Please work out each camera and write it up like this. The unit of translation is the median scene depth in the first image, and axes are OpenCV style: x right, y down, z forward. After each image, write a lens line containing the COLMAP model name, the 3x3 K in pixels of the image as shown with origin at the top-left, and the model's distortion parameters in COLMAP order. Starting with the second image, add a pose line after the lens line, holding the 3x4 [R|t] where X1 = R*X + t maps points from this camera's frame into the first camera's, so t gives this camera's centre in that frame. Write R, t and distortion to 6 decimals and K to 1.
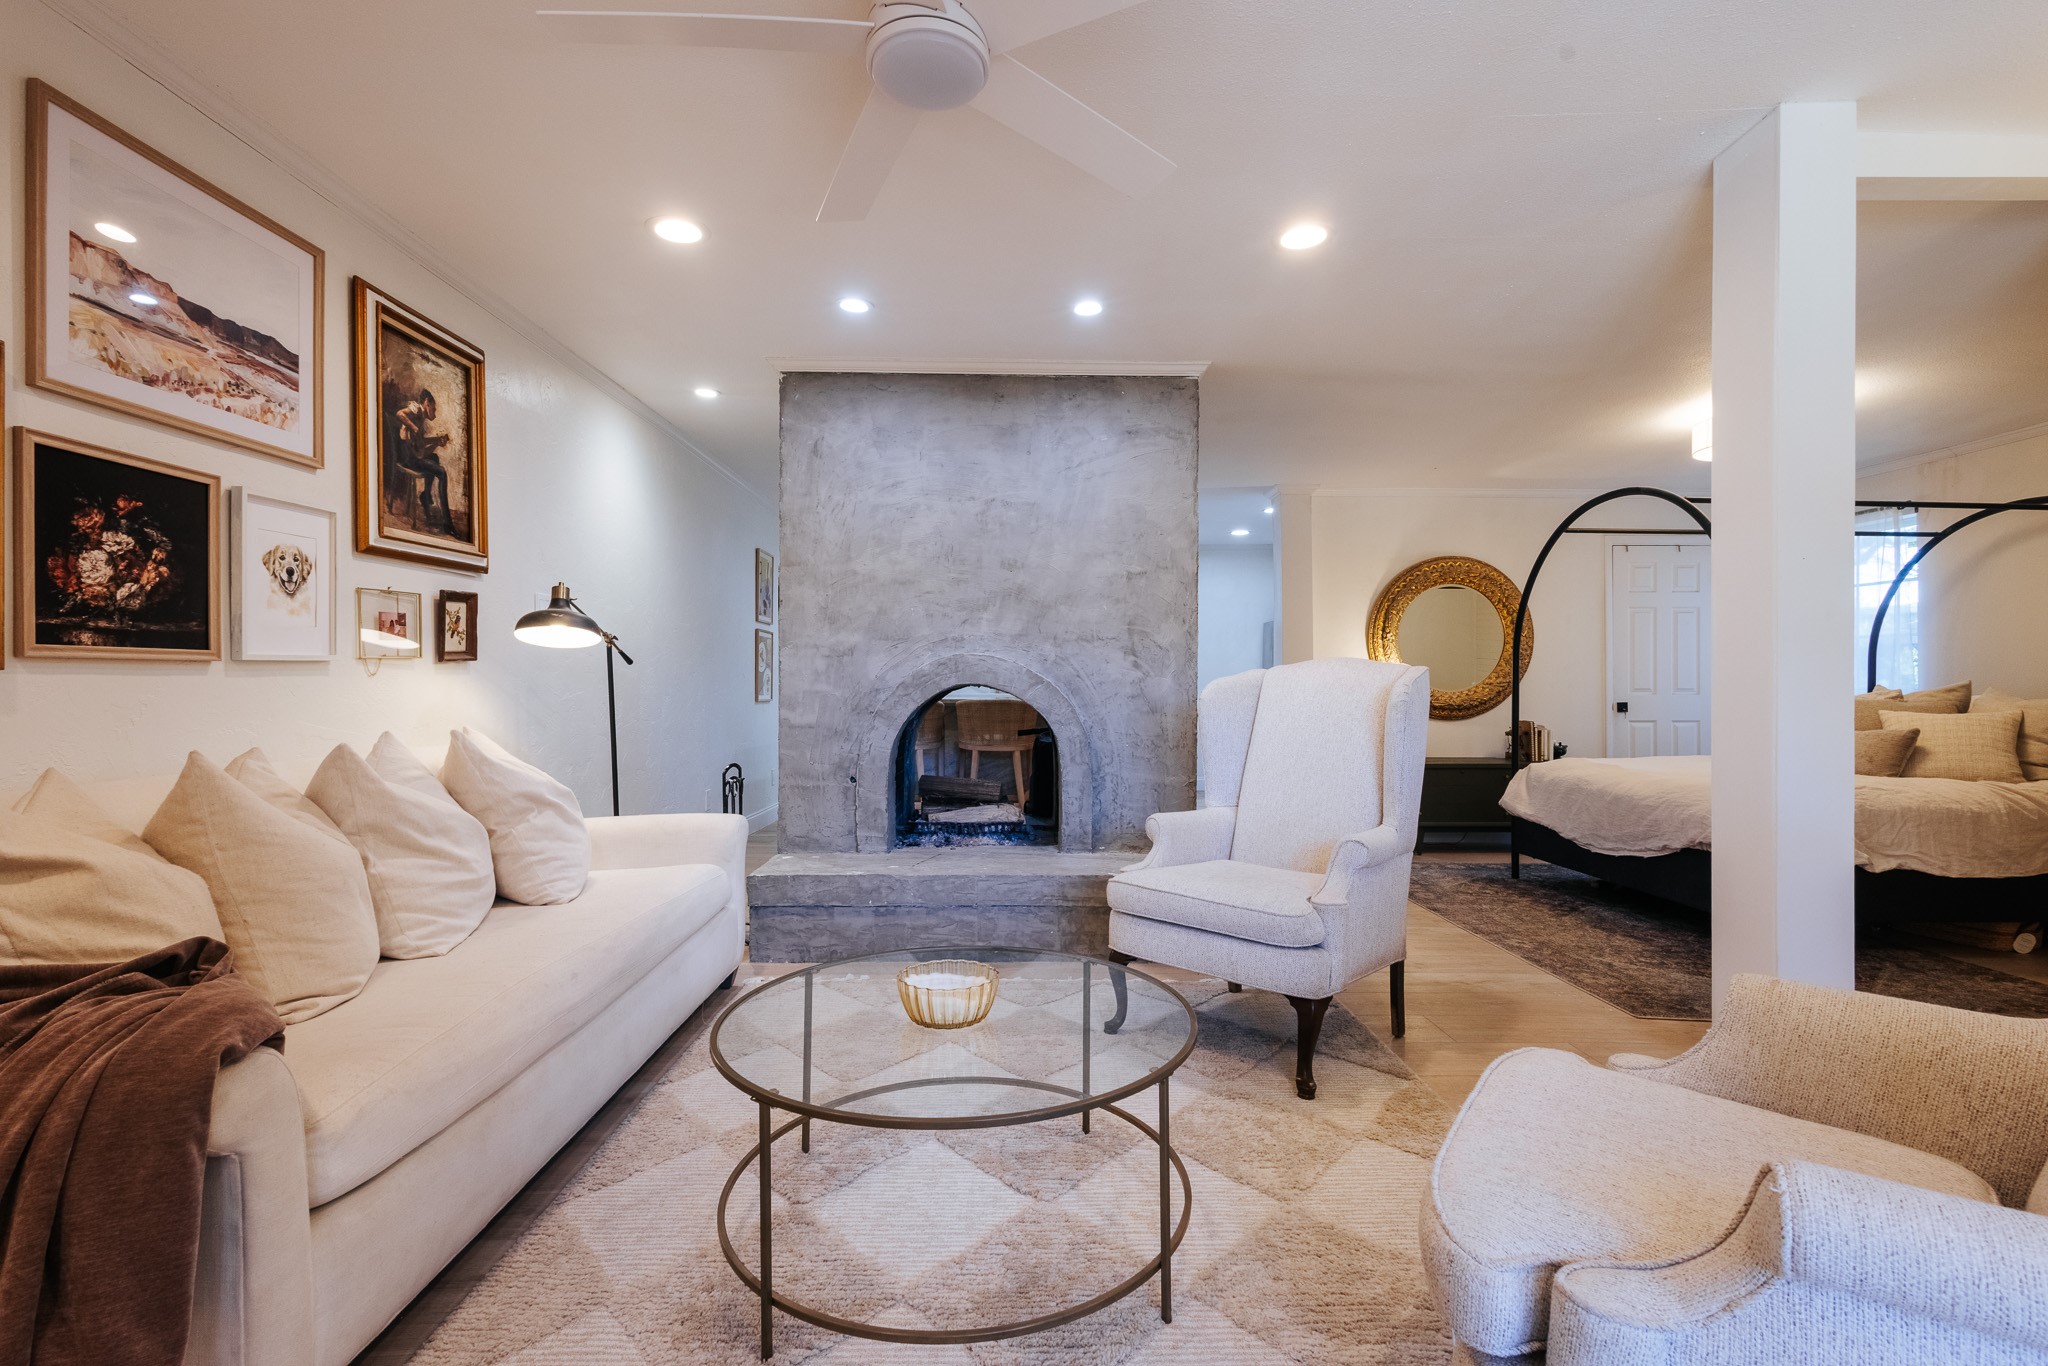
lens RADIAL K [[931.6, 0, 1024.0], [0, 931.6, 683.0], [0, 0, 1]] dist [0.001624, 0.000113]
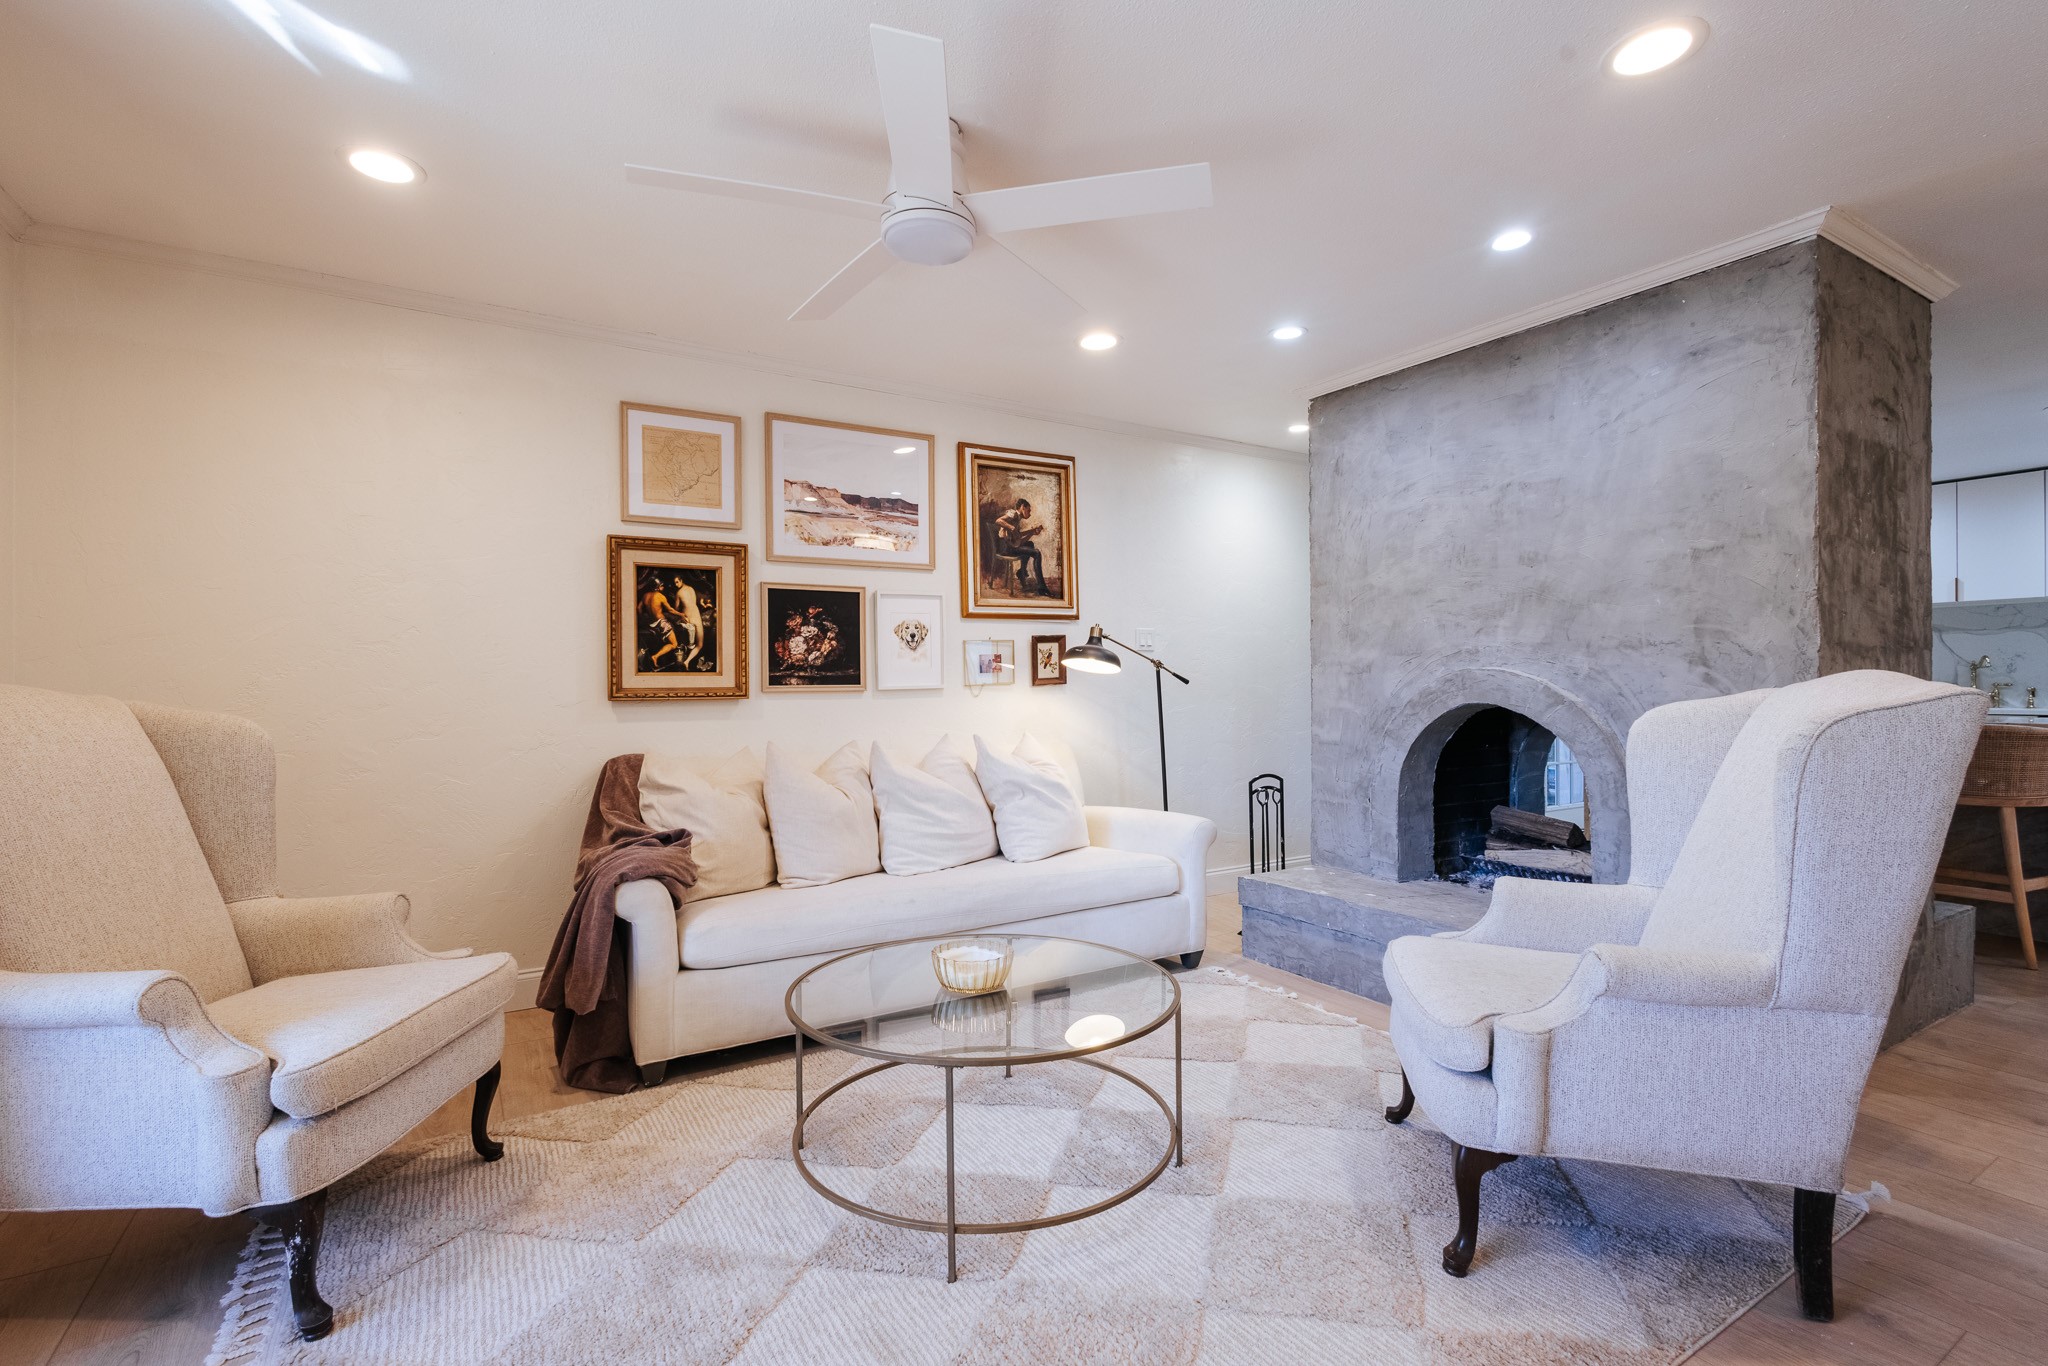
lens RADIAL K [[931.6, 0, 1024.0], [0, 931.6, 683.0], [0, 0, 1]] dist [0.001624, 0.000113]
pose [[0.520105, -0.006752, -0.854075, 0.458946], [0.005697, 0.999974, -0.004437, -0.016218], [0.854083, -0.002558, 0.520130, 0.189295]]
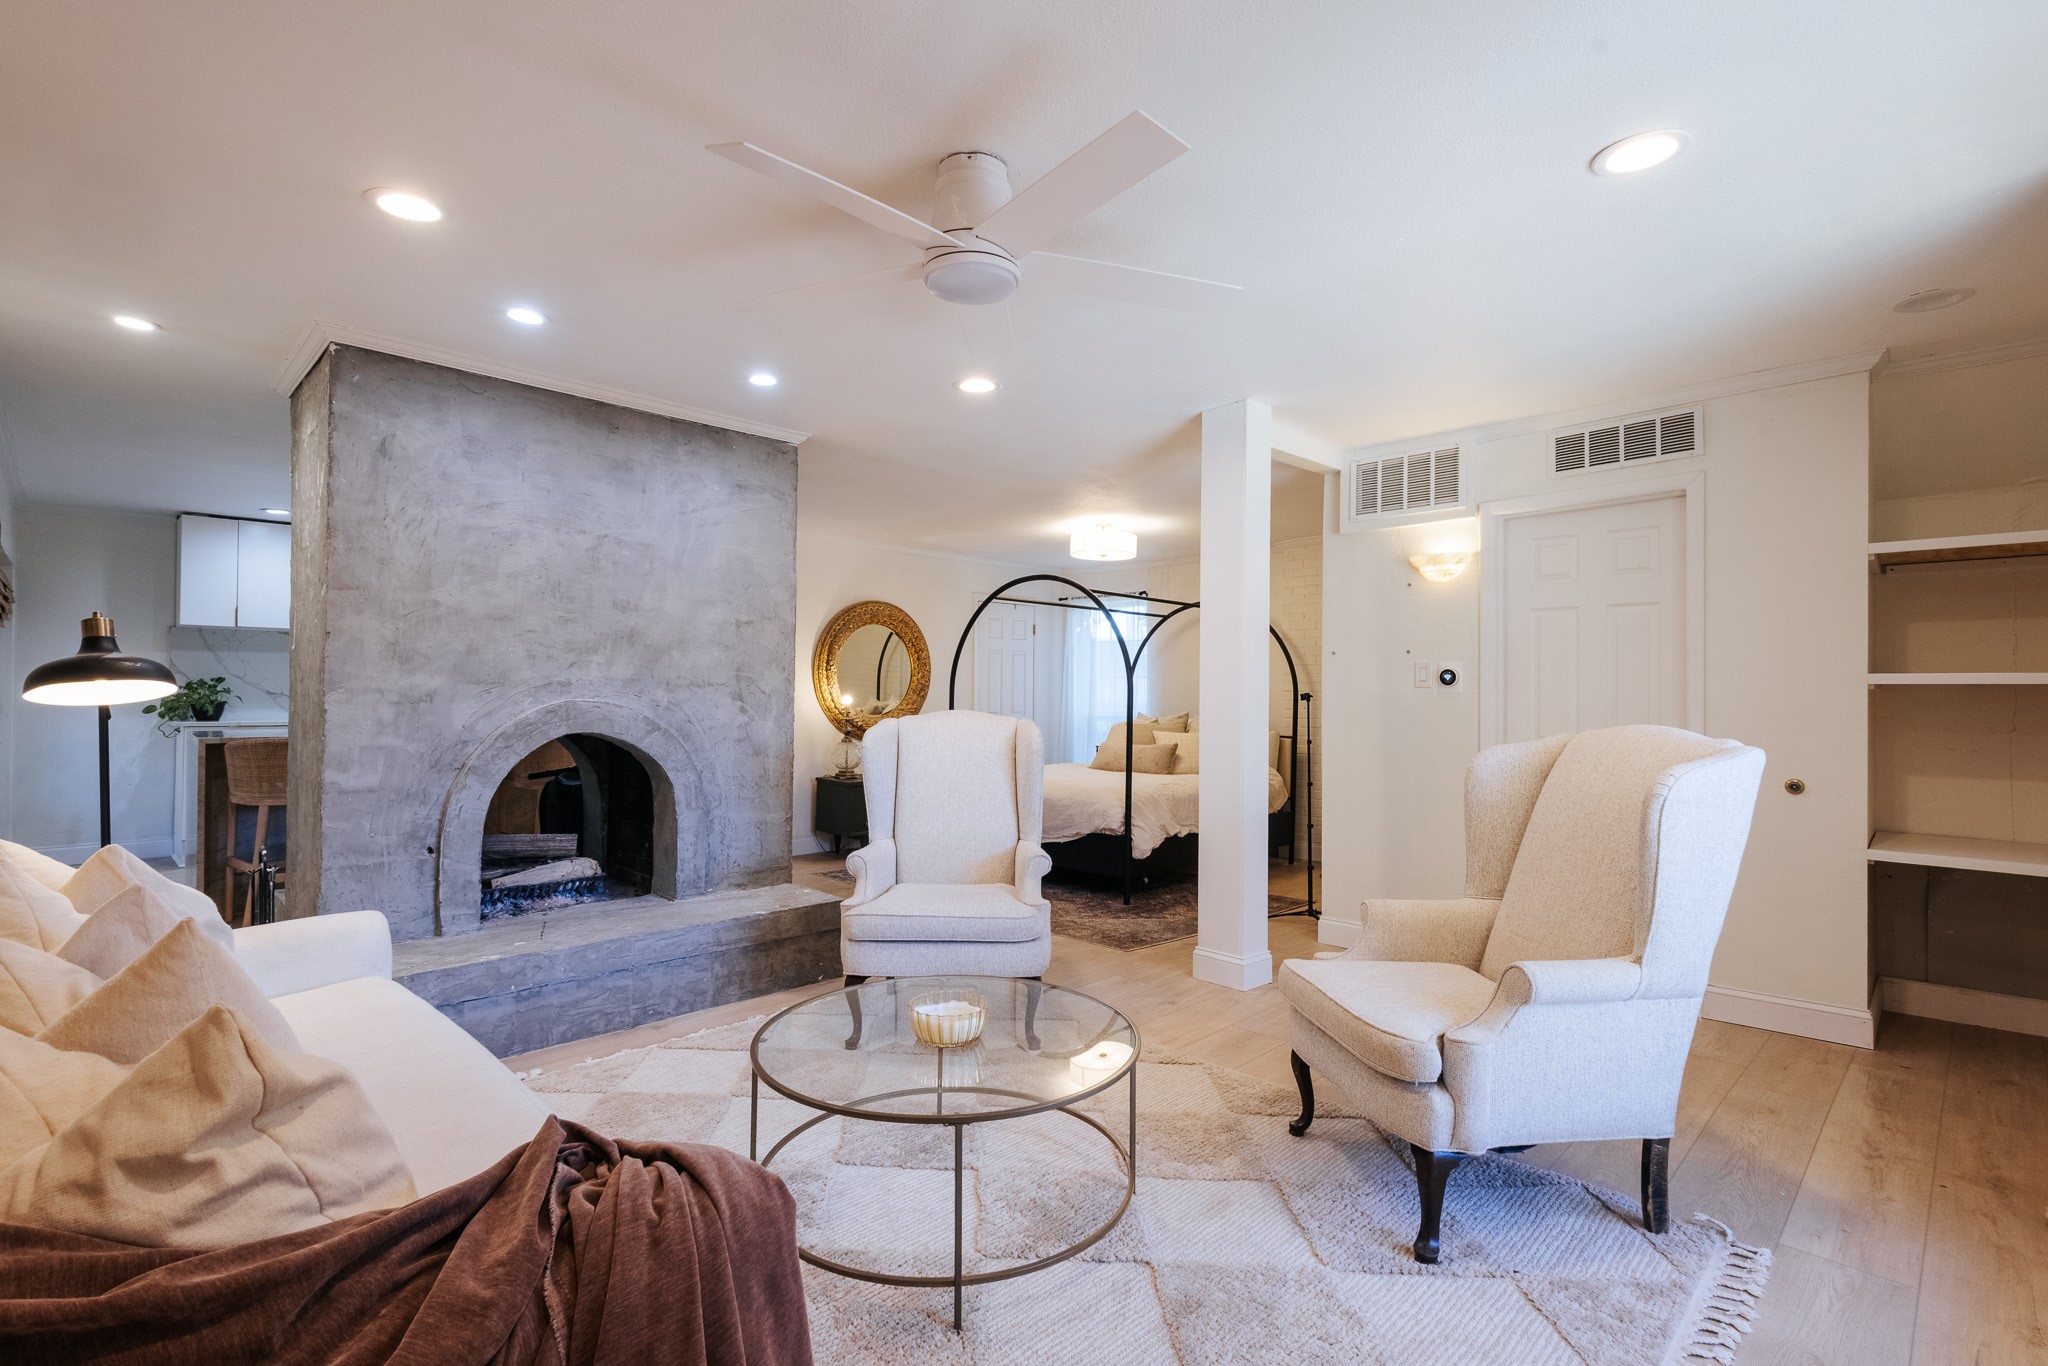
lens RADIAL K [[958.2, 0, 1024.0], [0, 958.2, 683.0], [0, 0, 1]] dist [0.003960, 0.000217]
pose [[0.716950, 0.010098, 0.697052, -0.406159], [-0.009136, 0.999945, -0.005090, -0.047257], [-0.697065, -0.002719, 0.717003, 0.010829]]
